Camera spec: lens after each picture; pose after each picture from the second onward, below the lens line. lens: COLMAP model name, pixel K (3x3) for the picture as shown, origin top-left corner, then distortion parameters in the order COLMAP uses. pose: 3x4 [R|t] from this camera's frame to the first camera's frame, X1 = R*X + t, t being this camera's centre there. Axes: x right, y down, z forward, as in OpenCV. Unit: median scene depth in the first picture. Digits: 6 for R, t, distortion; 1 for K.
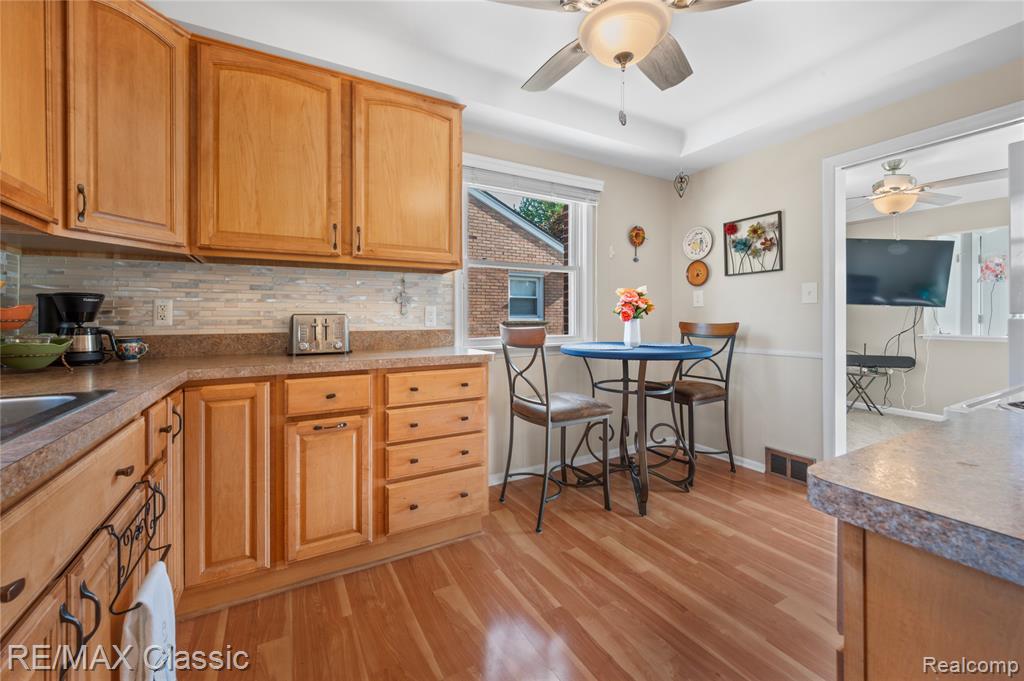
lens RADIAL K [[409.3, 0, 504.5], [0, 409.3, 317.7], [0, 0, 1]] dist [0.000071, 0.000061]
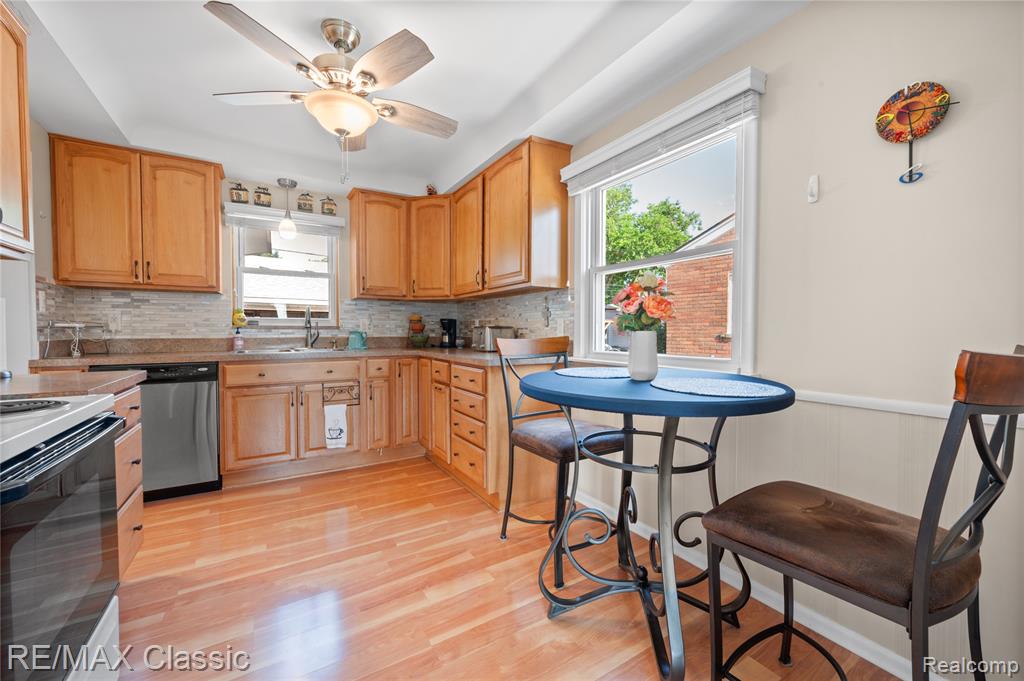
lens RADIAL K [[412.8, 0, 511.6], [0, 412.8, 330.6], [0, 0, 1]] dist [-0.000173, 0.000106]
pose [[0.025464, 0.012810, -0.999594, 1.169112], [-0.001548, 0.999917, 0.012775, -0.008198], [0.999675, 0.001222, 0.025481, 1.054291]]
